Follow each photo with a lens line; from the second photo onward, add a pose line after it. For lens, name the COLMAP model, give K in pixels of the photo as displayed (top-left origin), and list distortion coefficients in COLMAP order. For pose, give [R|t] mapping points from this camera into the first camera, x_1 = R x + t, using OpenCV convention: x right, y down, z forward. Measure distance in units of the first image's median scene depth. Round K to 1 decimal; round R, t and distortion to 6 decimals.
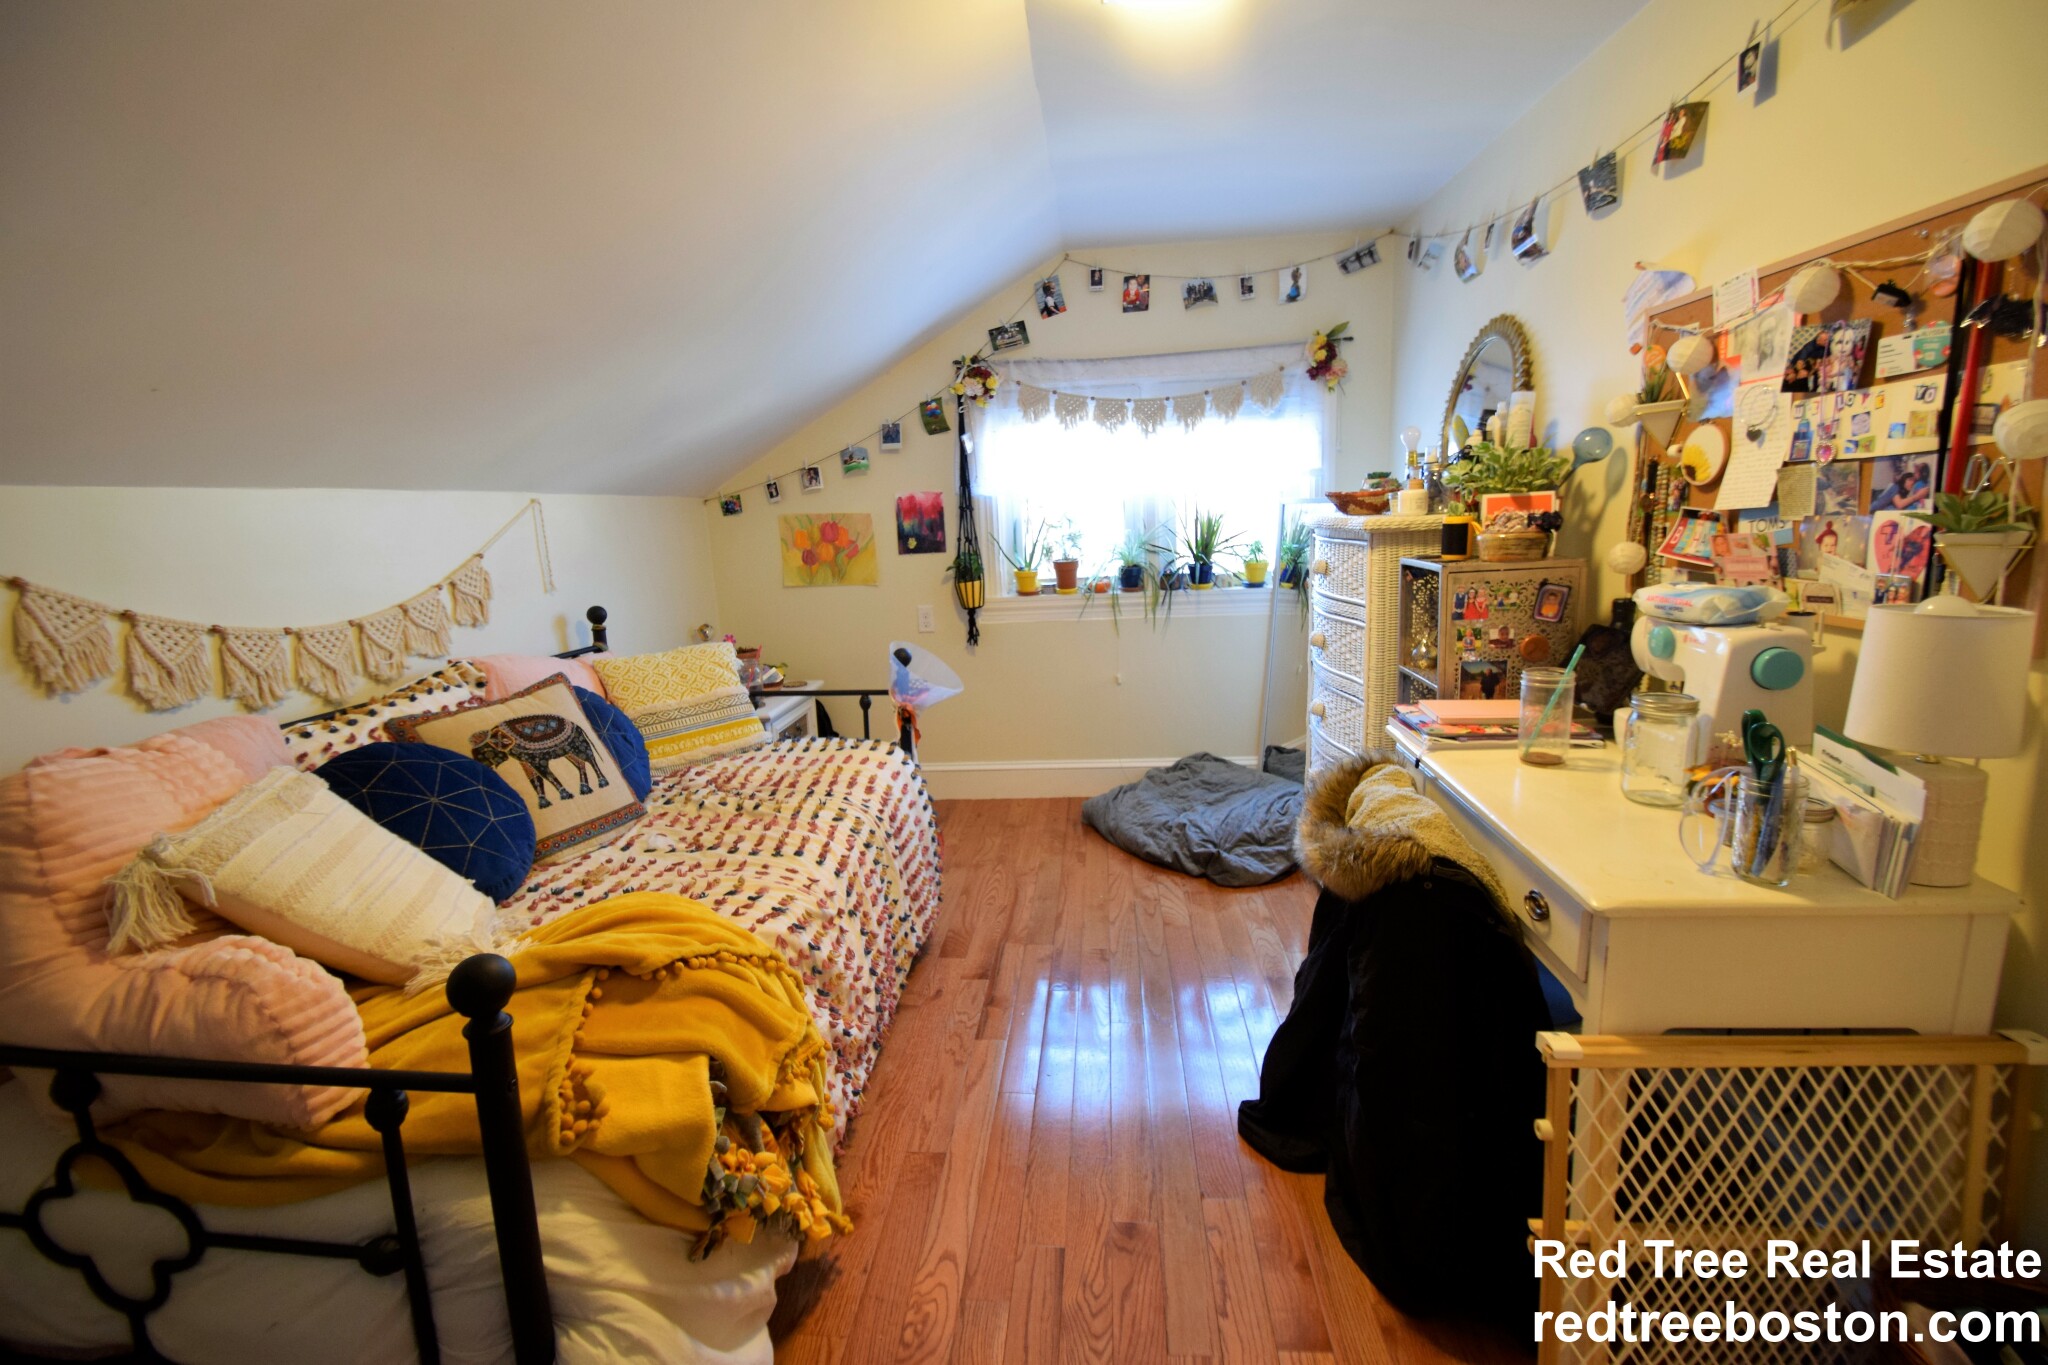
lens RADIAL K [[891.2, 0, 1015.5], [0, 891.2, 679.4], [0, 0, 1]] dist [0.011757, -0.013409]
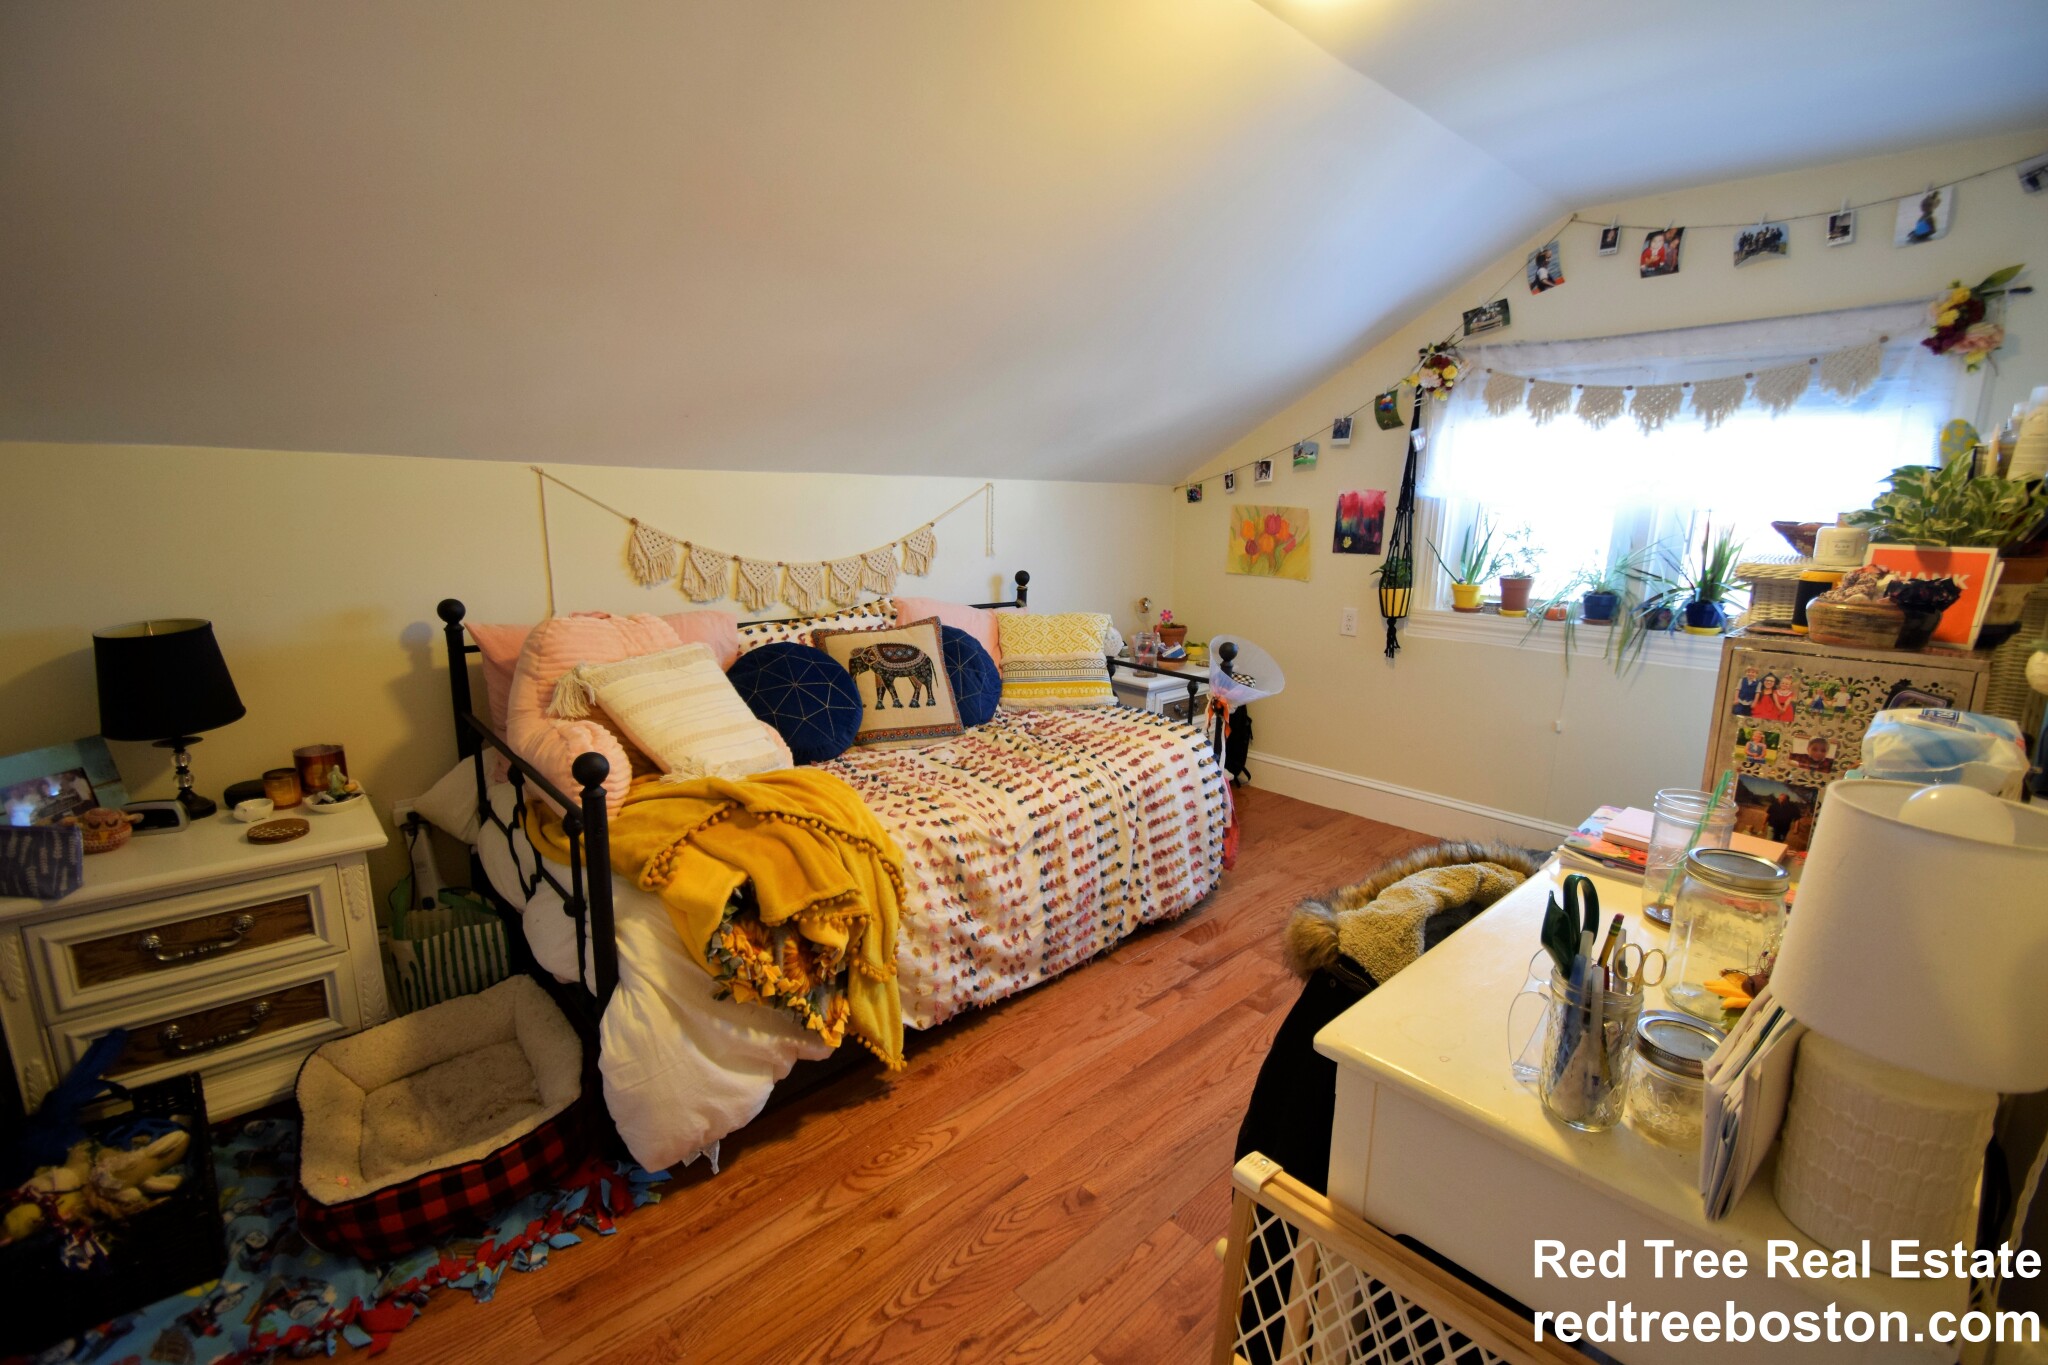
lens RADIAL K [[891.2, 0, 1028.3], [0, 891.2, 678.6], [0, 0, 1]] dist [0.011757, -0.013409]
pose [[0.745470, 0.183517, -0.640778, 0.301197], [-0.168879, 0.981985, 0.084767, -0.034406], [0.644791, 0.045022, 0.763032, 0.052063]]
